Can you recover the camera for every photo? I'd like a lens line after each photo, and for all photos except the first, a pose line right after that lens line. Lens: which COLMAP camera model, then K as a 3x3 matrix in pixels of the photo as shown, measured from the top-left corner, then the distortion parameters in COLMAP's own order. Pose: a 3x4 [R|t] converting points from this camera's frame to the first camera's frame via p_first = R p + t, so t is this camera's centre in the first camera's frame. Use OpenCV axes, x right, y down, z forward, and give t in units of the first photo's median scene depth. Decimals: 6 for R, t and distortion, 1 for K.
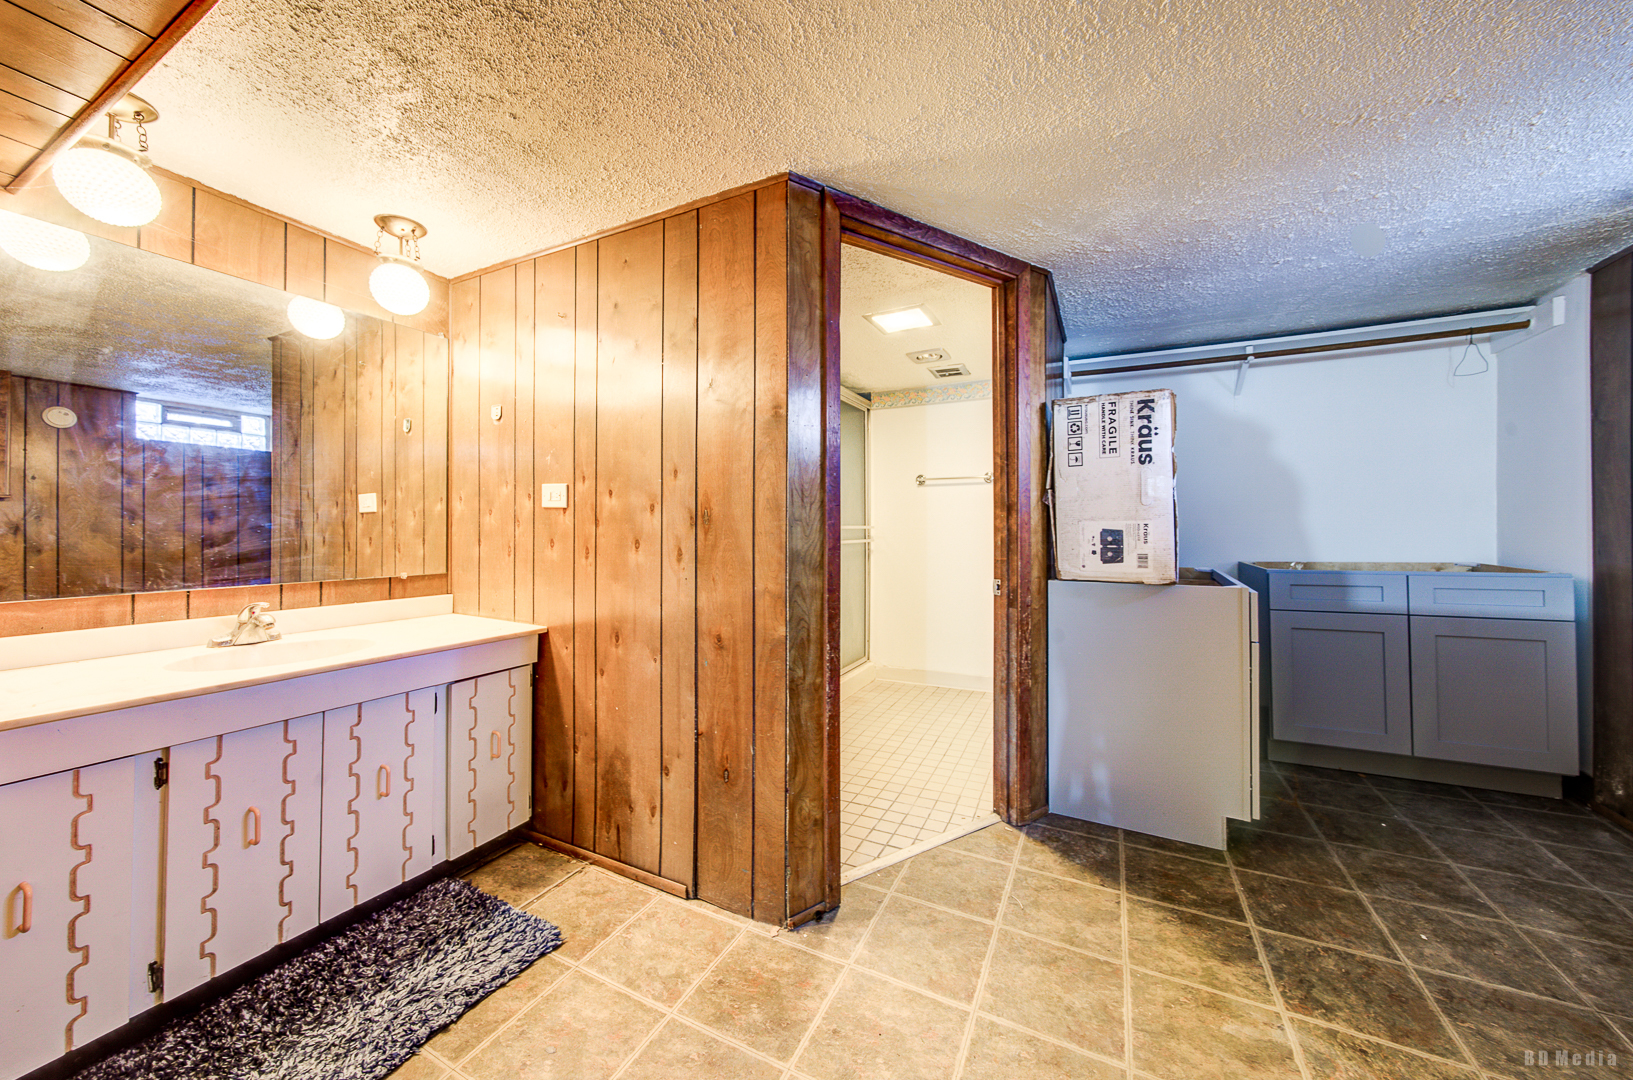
lens RADIAL K [[579.6, 0, 820.0], [0, 579.6, 534.8], [0, 0, 1]] dist [0.002484, 0.000004]
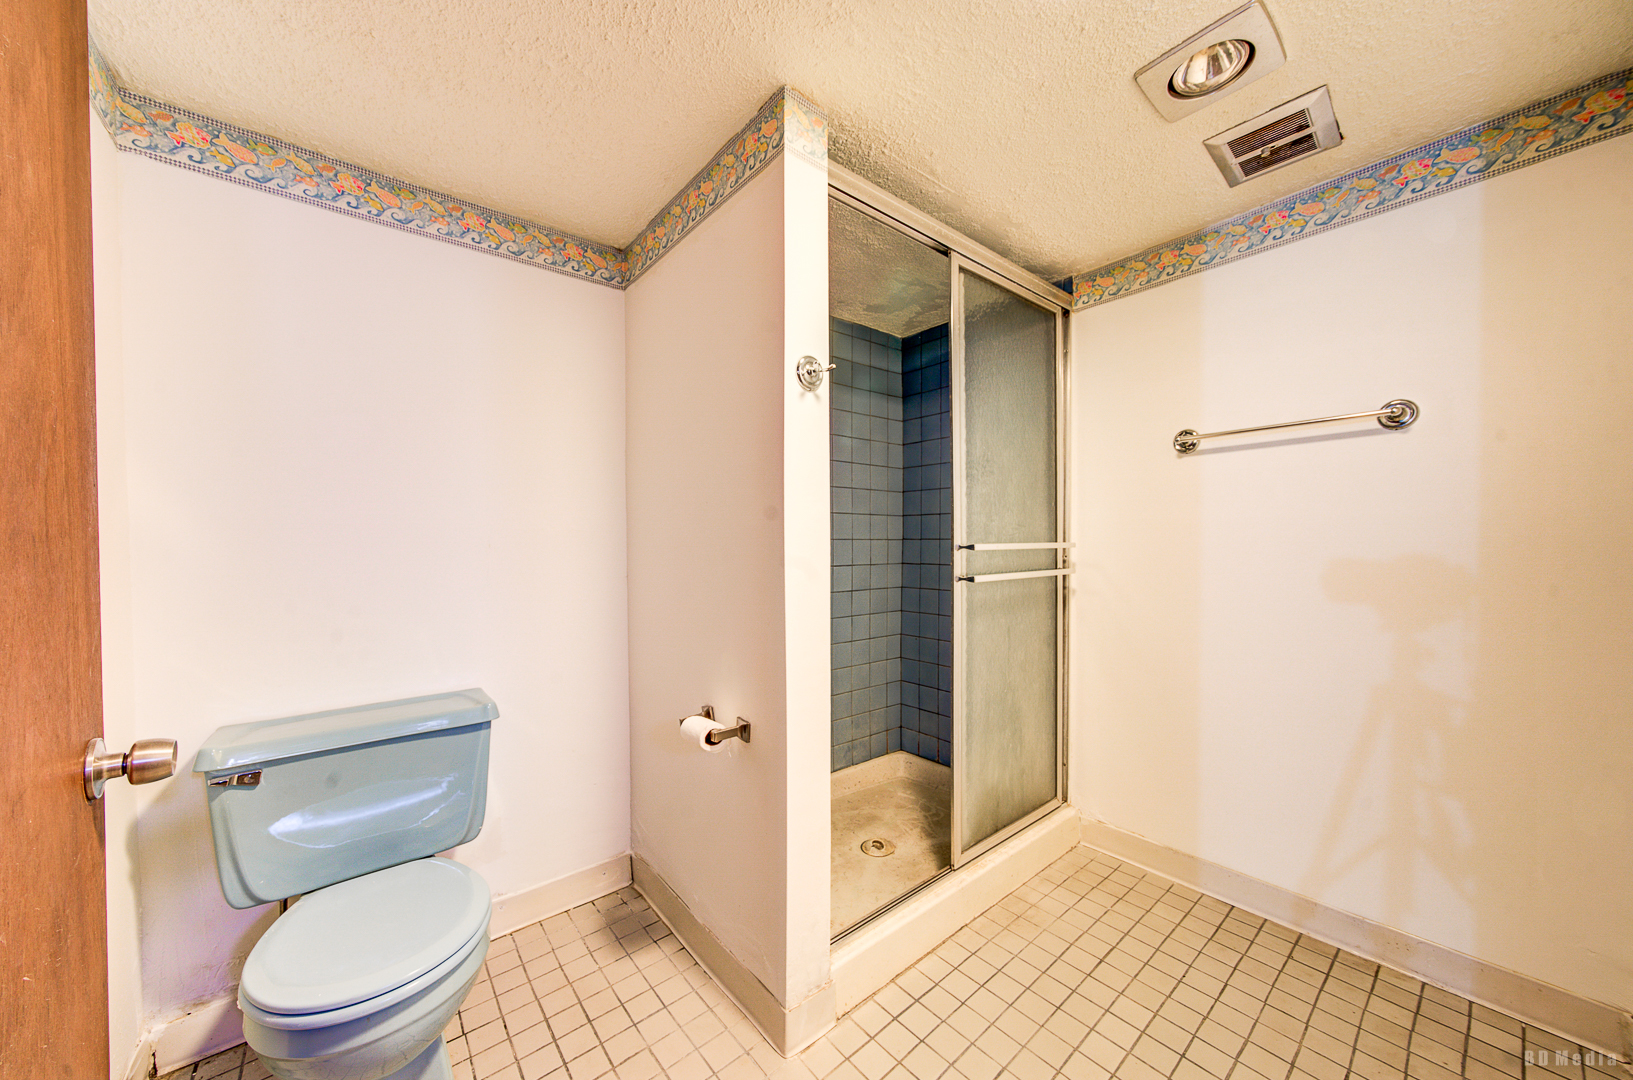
lens RADIAL K [[579.6, 0, 806.8], [0, 579.6, 541.8], [0, 0, 1]] dist [0.002484, 0.000004]
pose [[0.909894, 0.004410, -0.414817, 0.096398], [0.002015, 0.999885, 0.015050, -0.025553], [0.414835, -0.014530, 0.909781, 0.484495]]
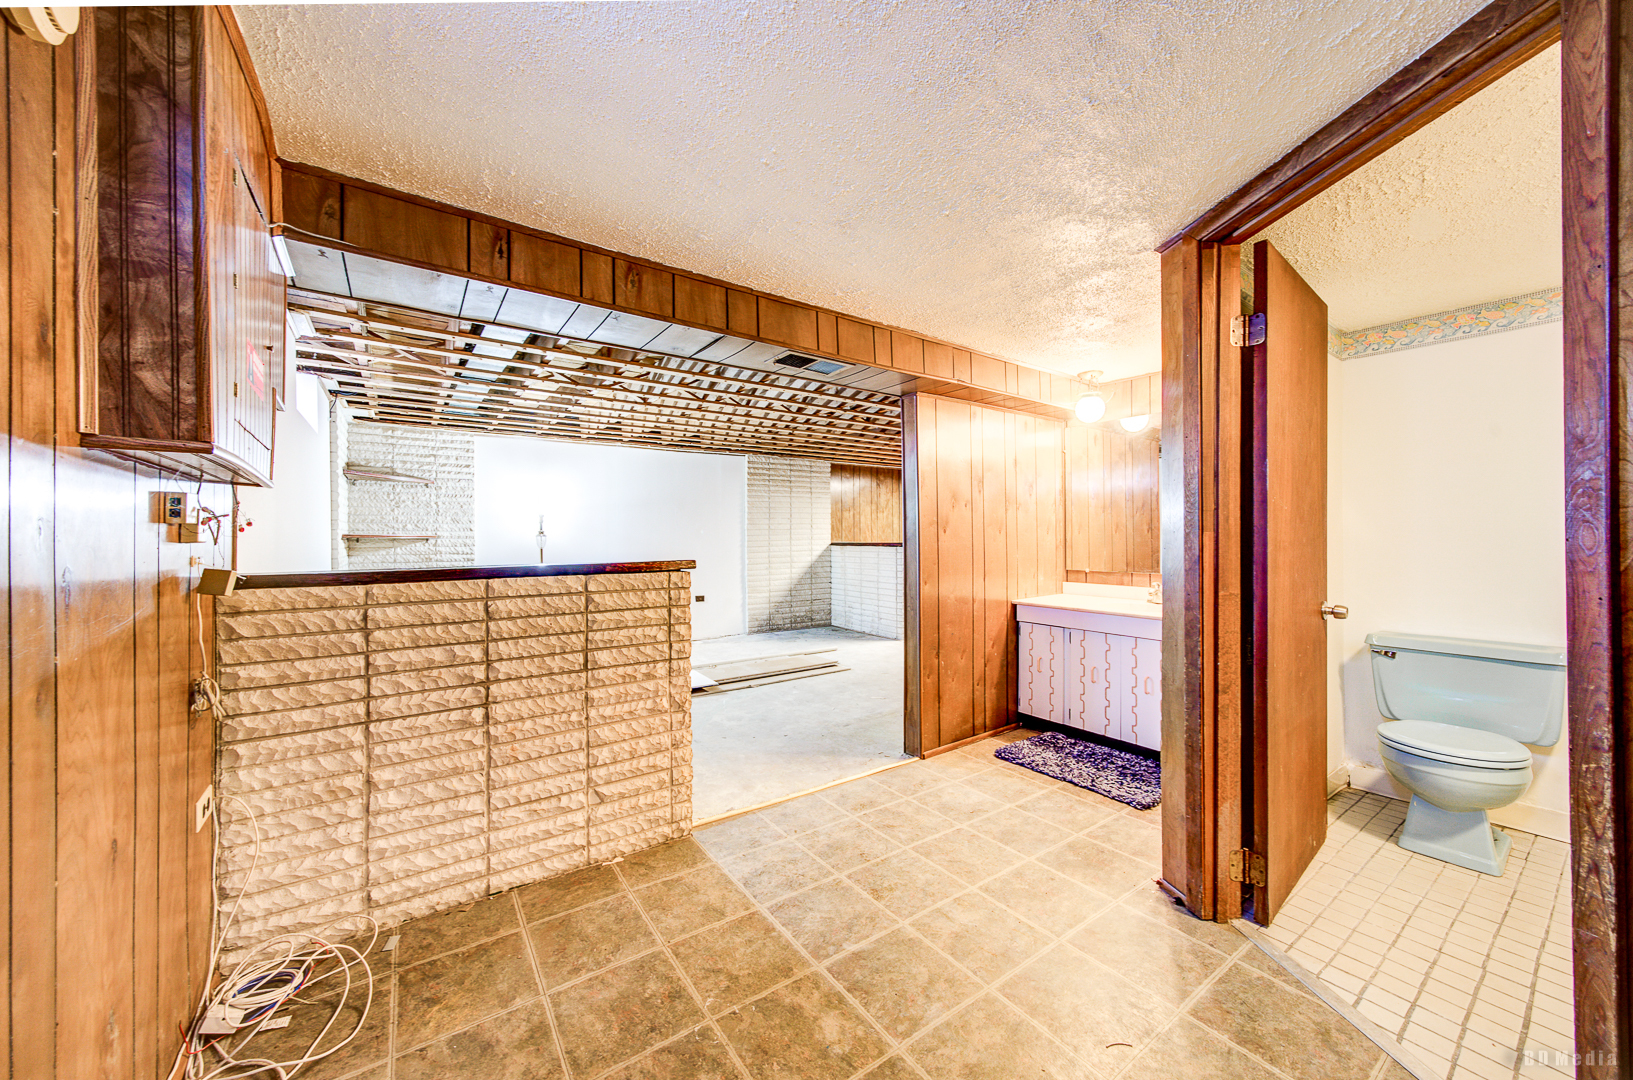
lens RADIAL K [[579.6, 0, 816.1], [0, 579.6, 534.4], [0, 0, 1]] dist [0.002484, 0.000004]
pose [[-0.457591, 0.004969, -0.889149, 0.556817], [-0.000424, 0.999983, 0.005807, -0.027588], [0.889163, 0.003034, -0.457581, 0.373027]]
